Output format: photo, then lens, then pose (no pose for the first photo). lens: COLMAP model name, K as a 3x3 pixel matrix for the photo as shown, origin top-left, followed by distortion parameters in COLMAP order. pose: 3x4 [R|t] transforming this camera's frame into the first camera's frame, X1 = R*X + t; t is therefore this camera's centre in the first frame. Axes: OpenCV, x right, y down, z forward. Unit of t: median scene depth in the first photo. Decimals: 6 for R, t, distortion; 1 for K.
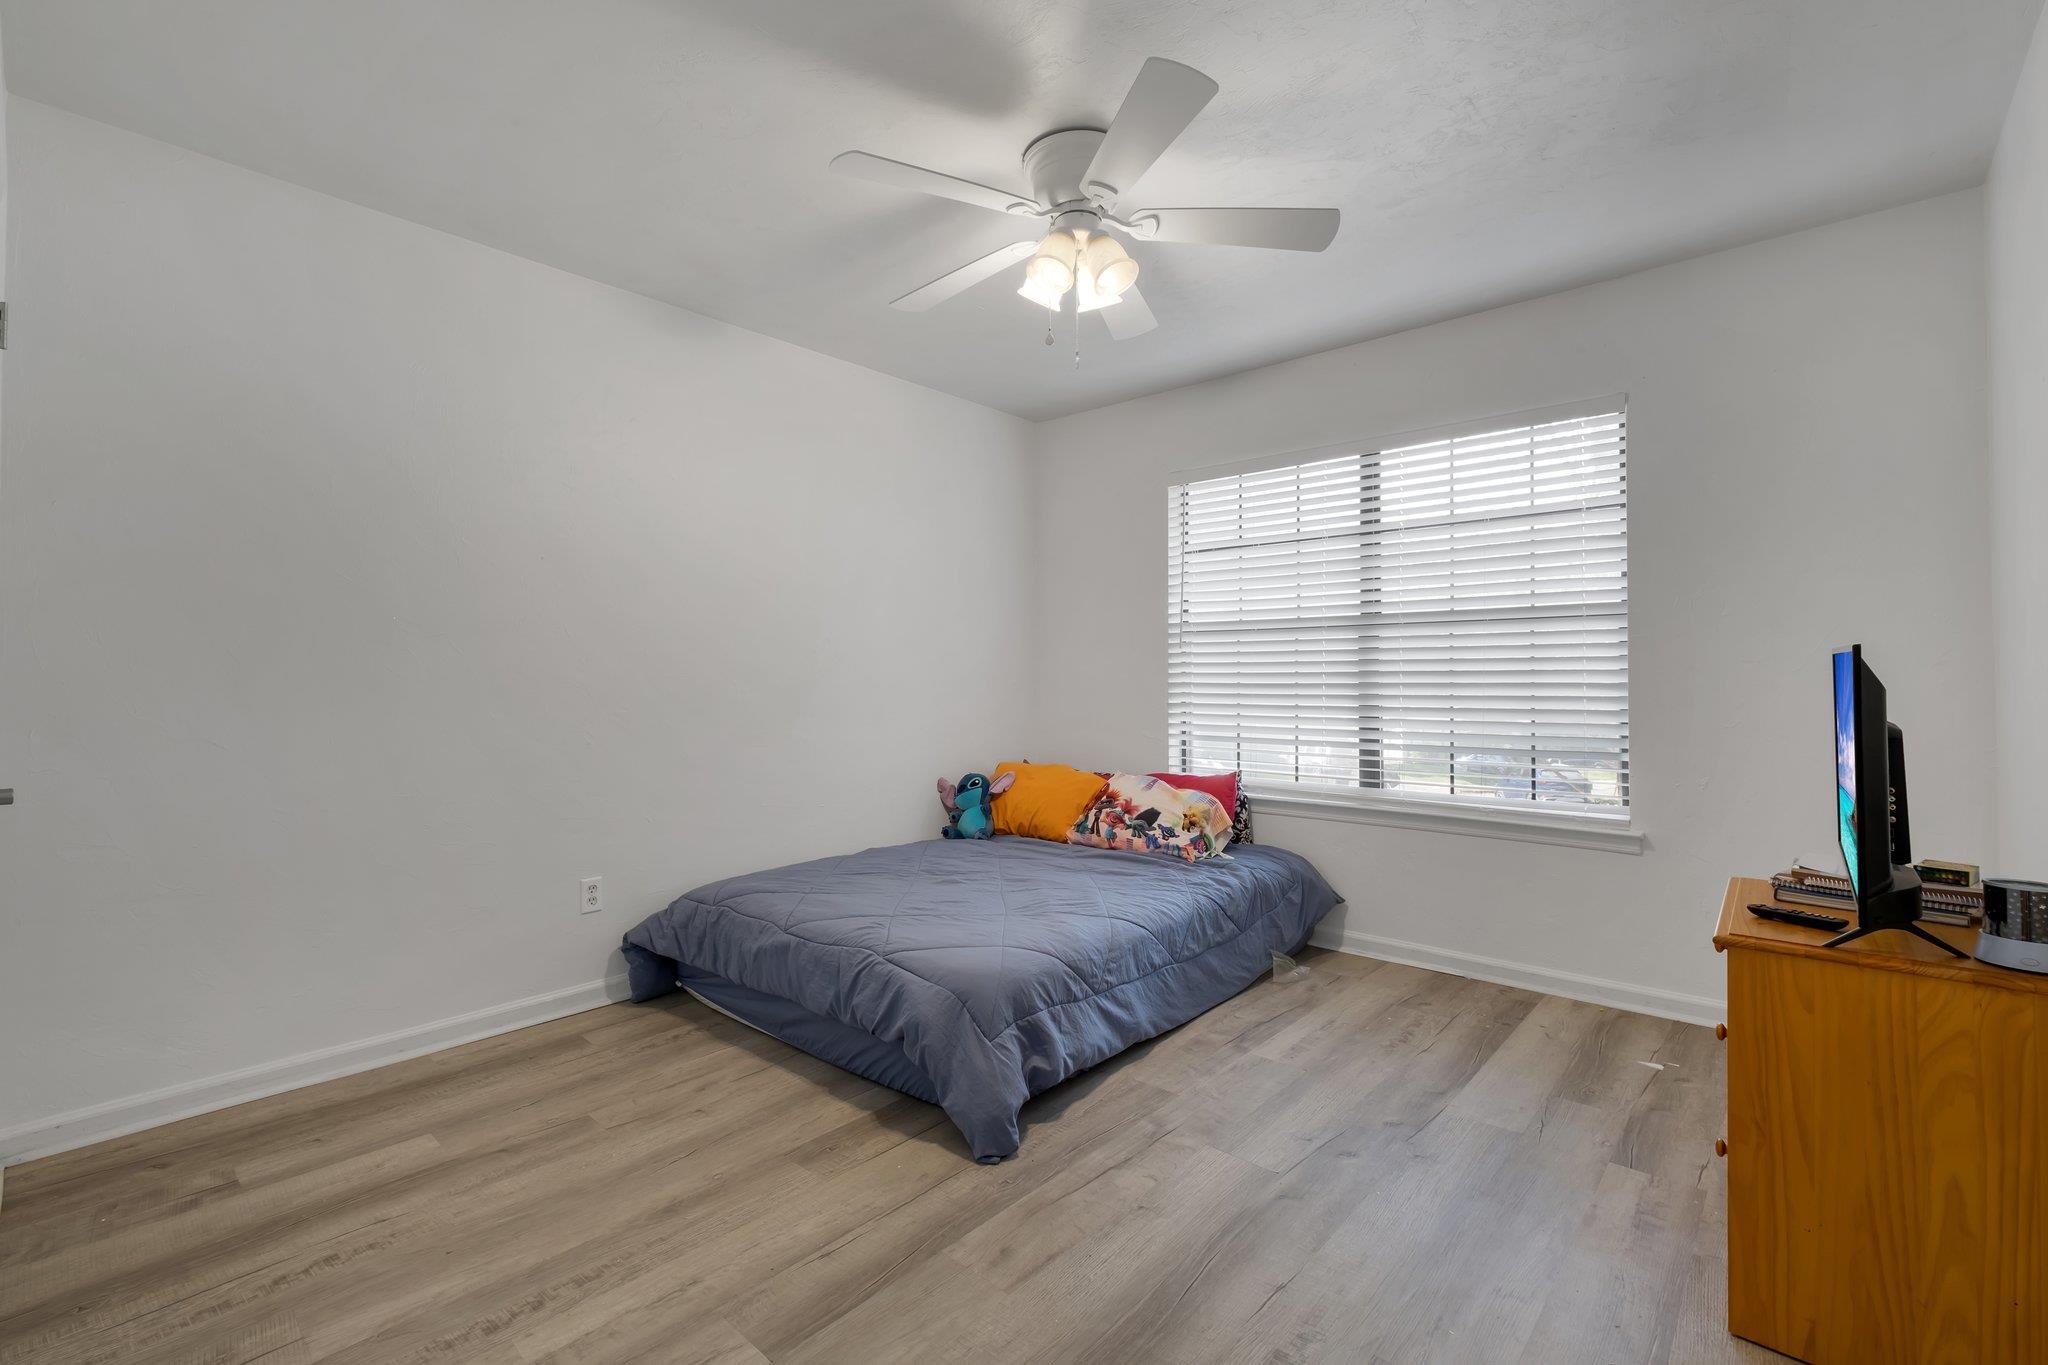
lens RADIAL K [[879.7, 0, 1025.0], [0, 879.7, 652.4], [0, 0, 1]] dist [-0.002495, -0.000654]
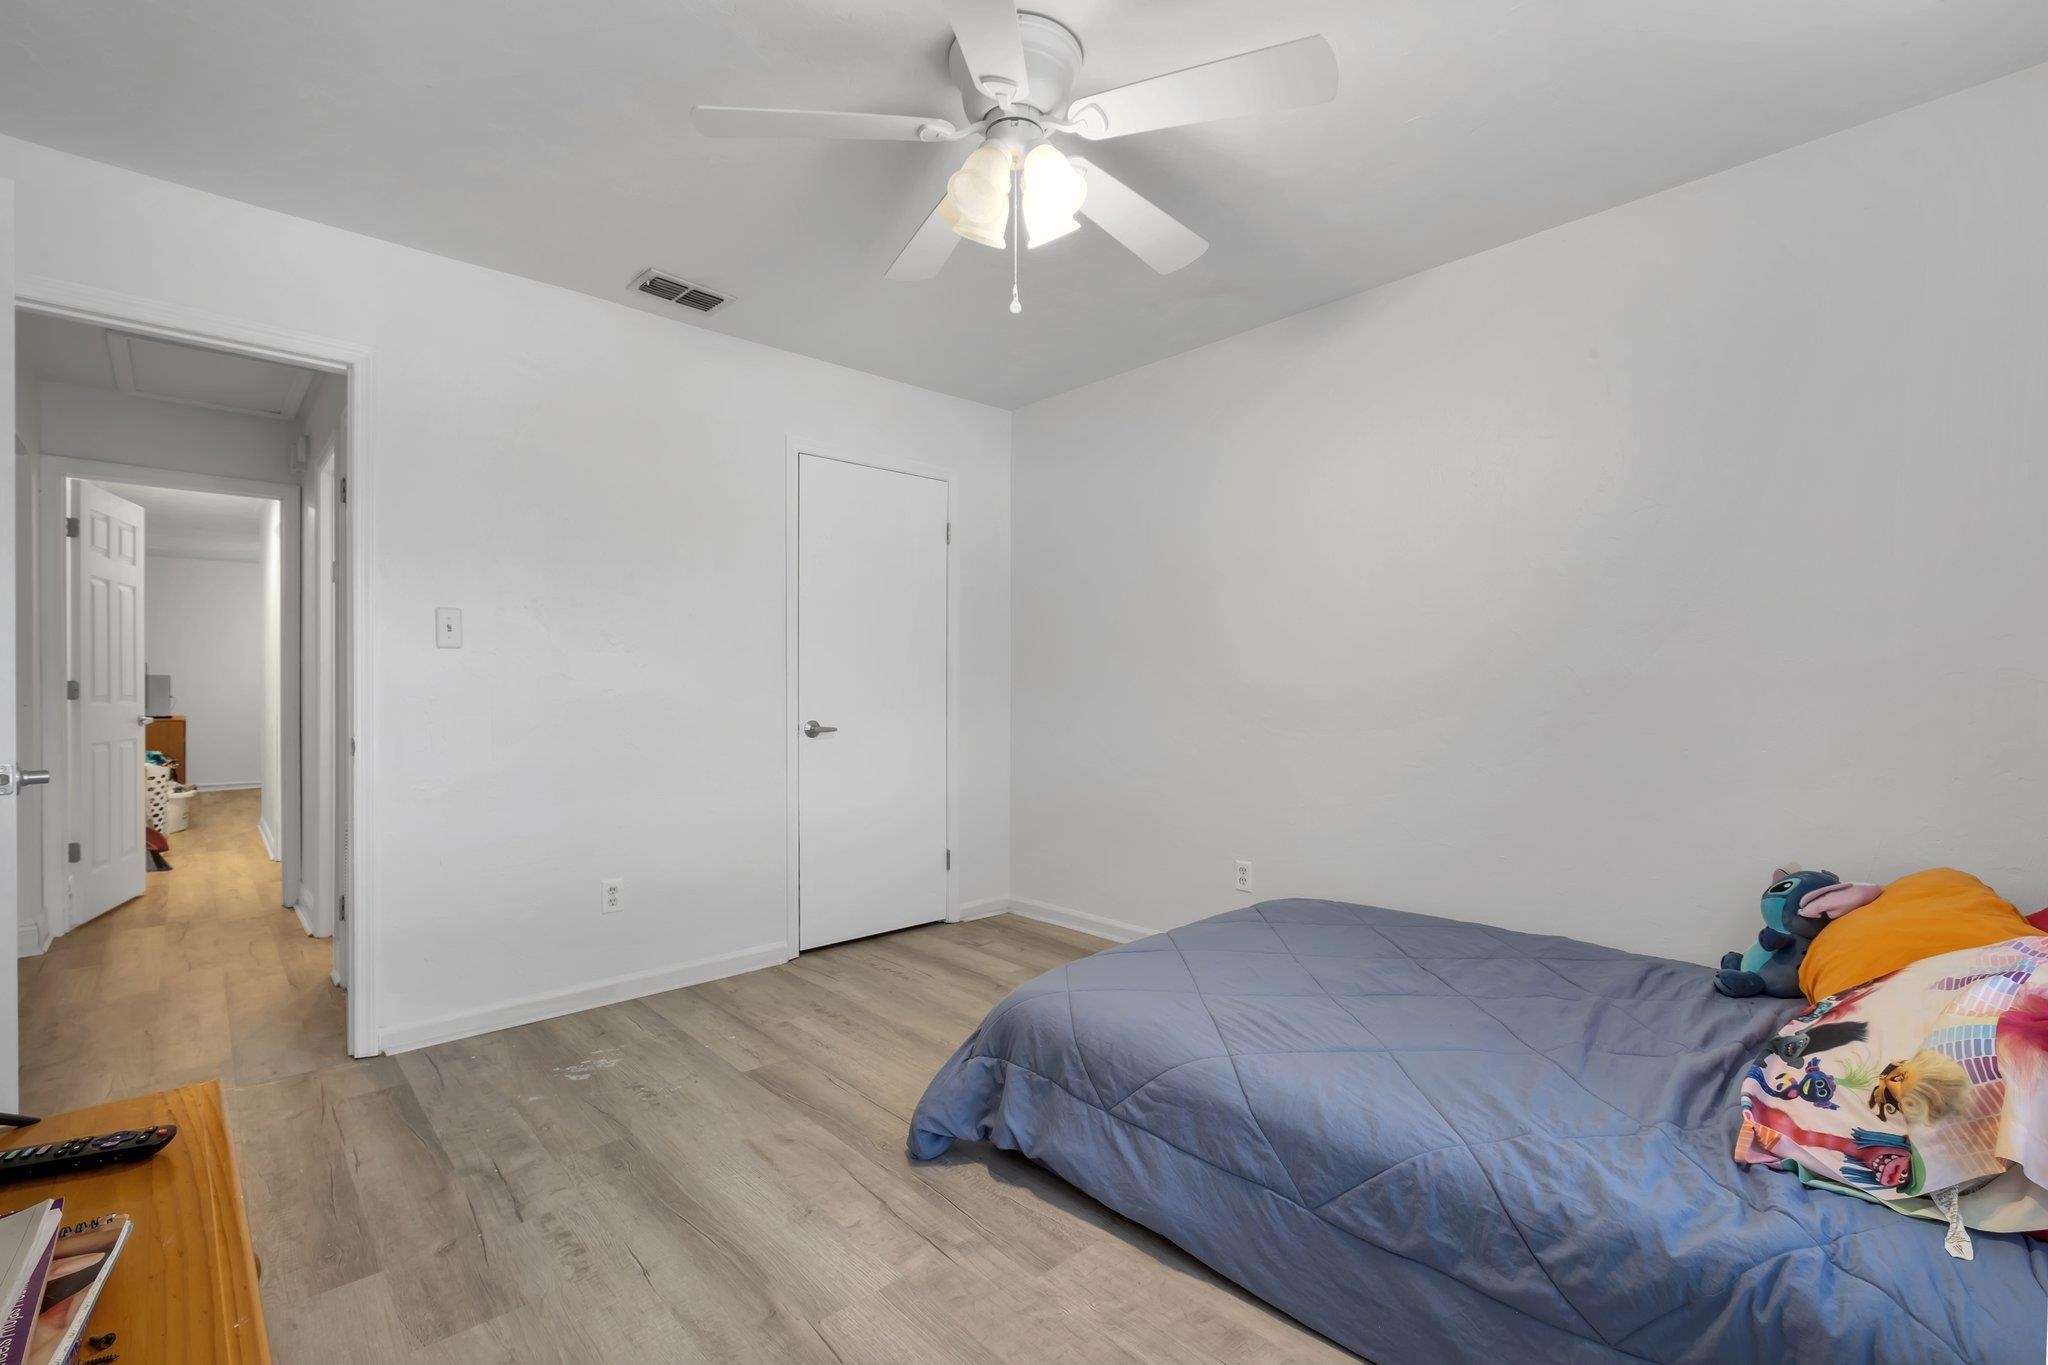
lens RADIAL K [[909.1, 0, 1024.0], [0, 909.1, 682.5], [0, 0, 1]] dist [0.001120, 0.000246]
pose [[-0.095953, -0.003526, -0.995380, 0.814382], [0.031369, 0.999486, -0.006565, 0.028511], [0.994891, -0.031854, -0.095793, 0.967301]]
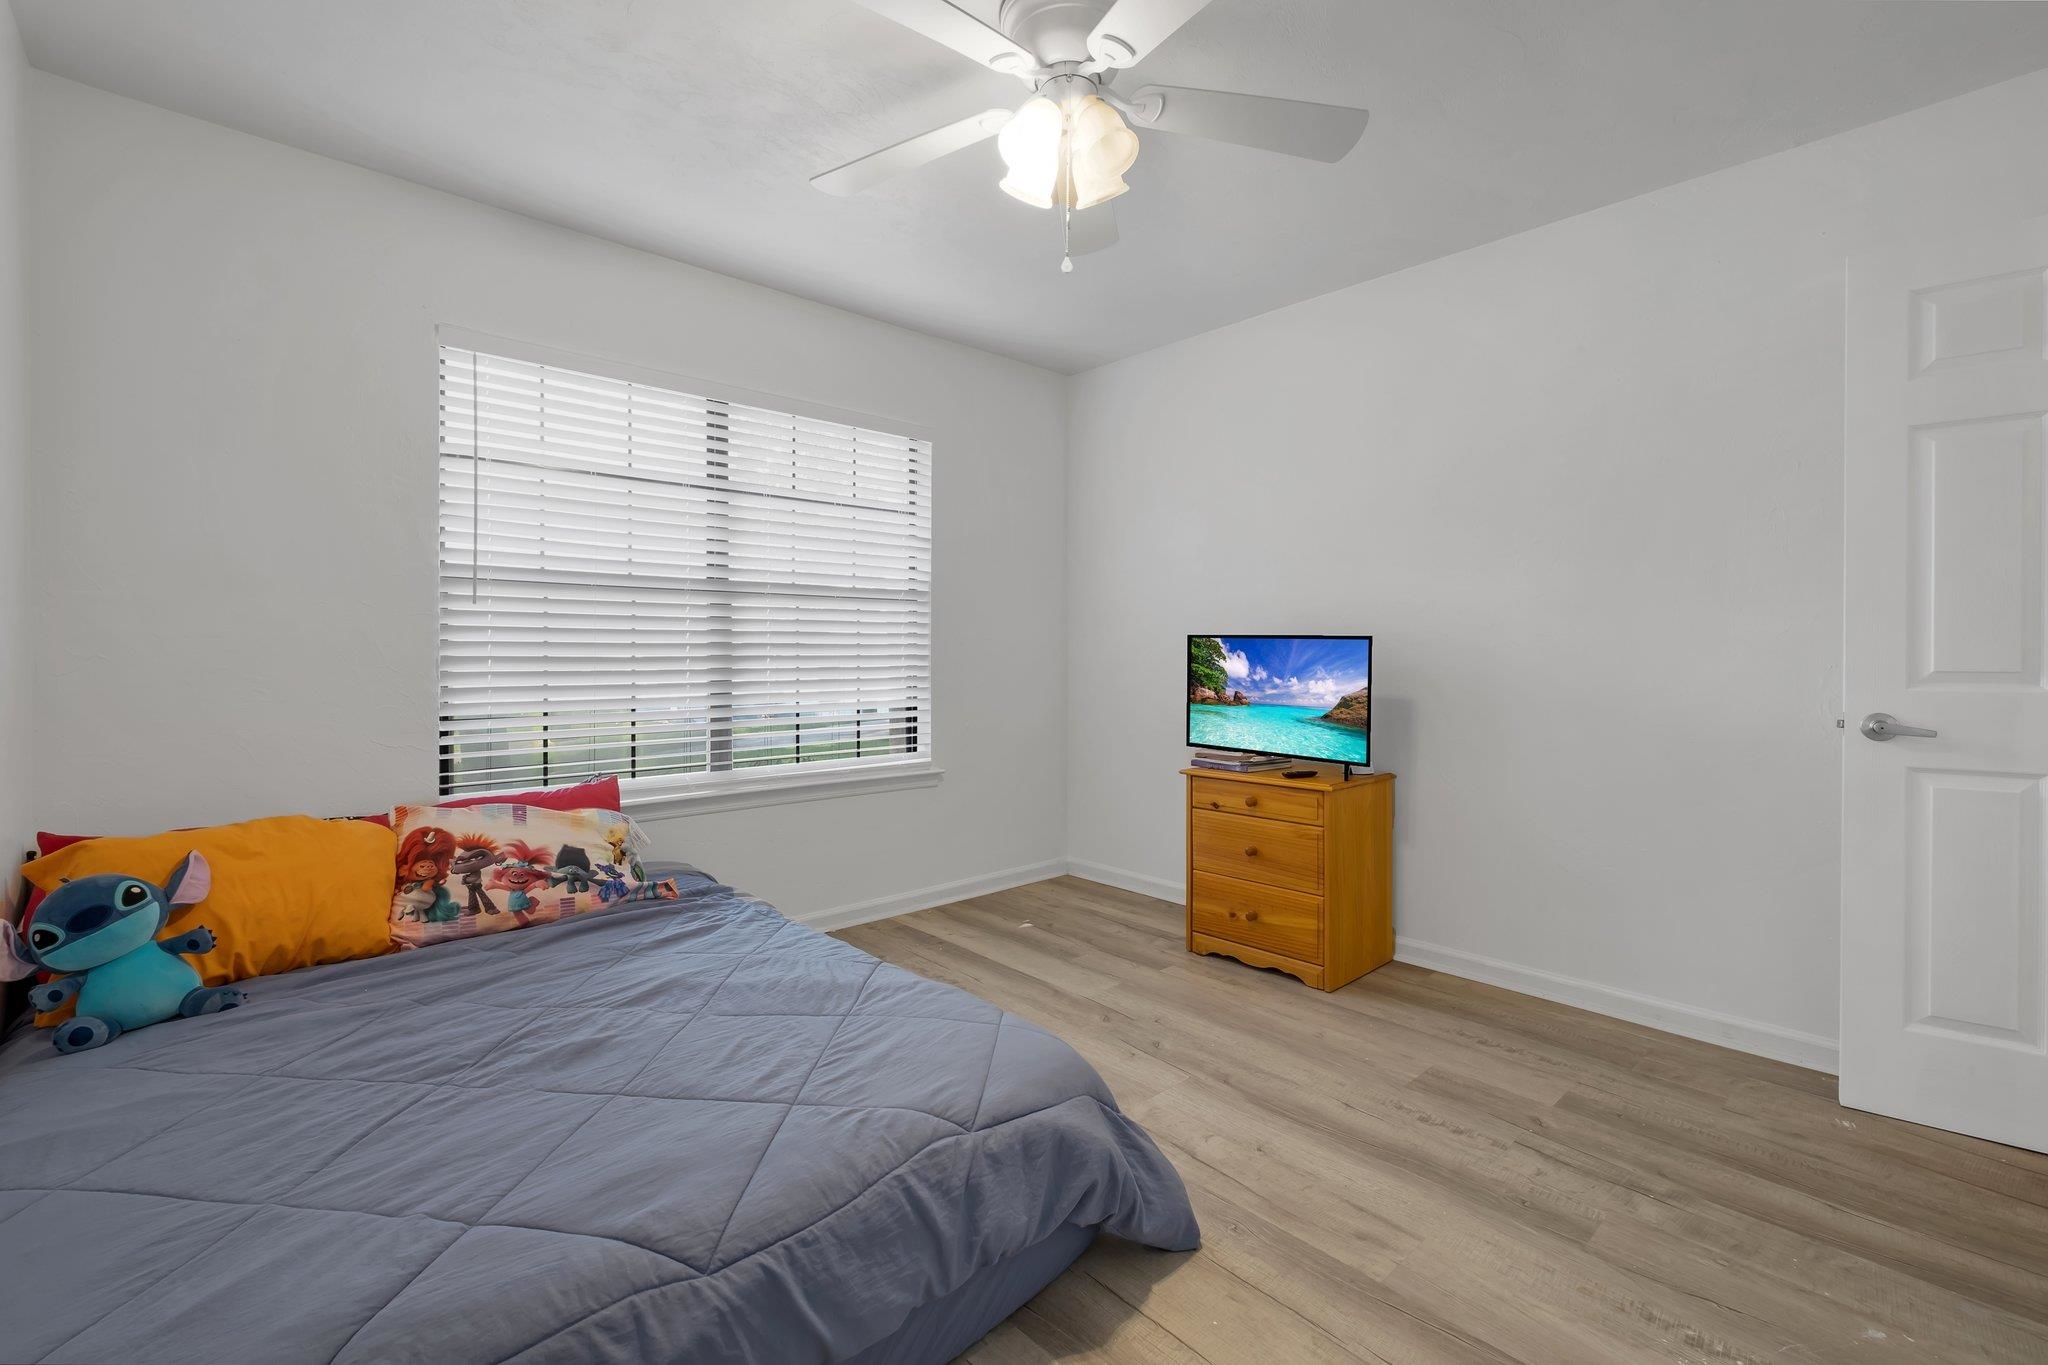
lens RADIAL K [[879.7, 0, 1025.0], [0, 879.7, 652.4], [0, 0, 1]] dist [-0.002495, -0.000654]
pose [[0.109317, 0.000441, 0.994007, -0.677829], [-0.032993, 0.999451, 0.003185, 0.026004], [-0.993459, -0.033144, 0.109272, 0.841376]]
